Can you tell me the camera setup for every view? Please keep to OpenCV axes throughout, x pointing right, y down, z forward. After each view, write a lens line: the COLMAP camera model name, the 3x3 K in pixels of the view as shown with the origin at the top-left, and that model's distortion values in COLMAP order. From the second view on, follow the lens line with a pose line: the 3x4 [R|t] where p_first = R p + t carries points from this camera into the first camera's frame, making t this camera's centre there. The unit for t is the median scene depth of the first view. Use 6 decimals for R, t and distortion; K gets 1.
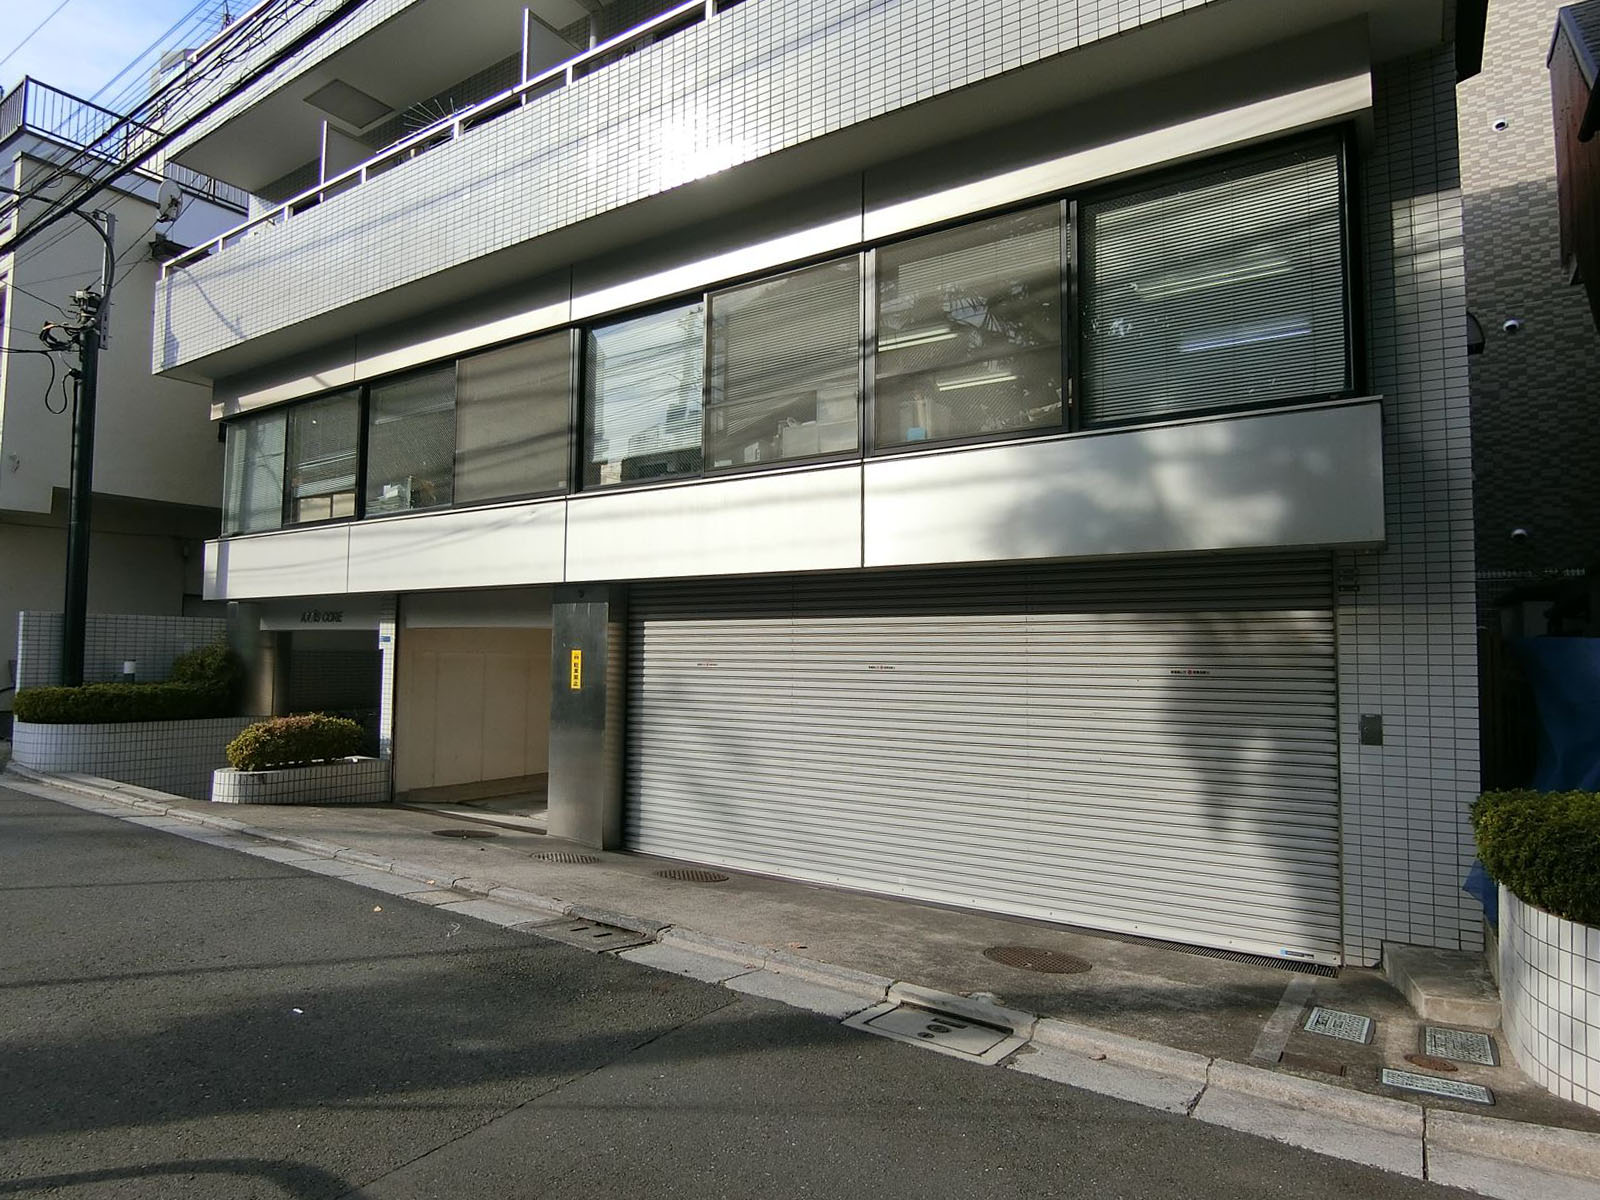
lens RADIAL K [[932.3, 0, 800.0], [0, 932.3, 600.0], [0, 0, 1]] dist [-0.000195, -0.000332]
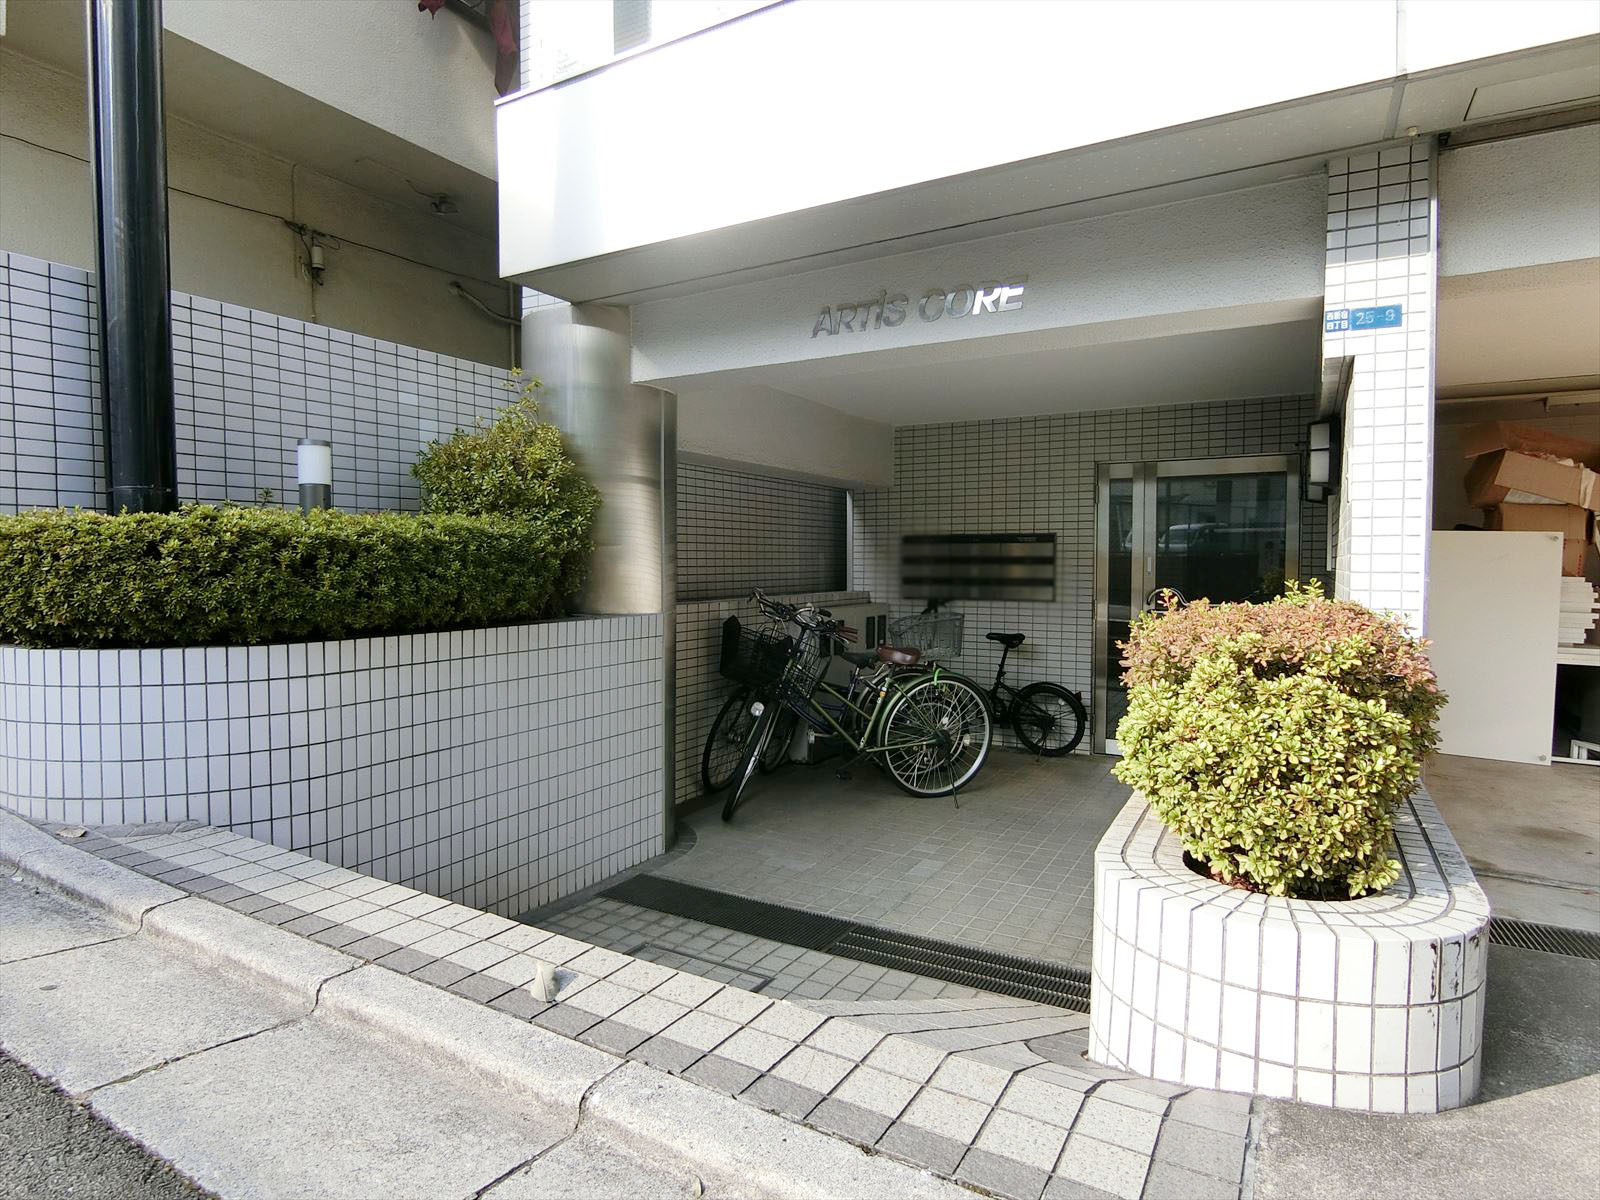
lens RADIAL K [[901.5, 0, 800.0], [0, 901.5, 600.0], [0, 0, 1]] dist [-0.004501, -0.001104]
pose [[0.998577, -0.009661, 0.052446, -0.593481], [0.004270, 0.994781, 0.101948, 0.090800], [-0.053157, -0.101579, 0.993406, 0.710101]]
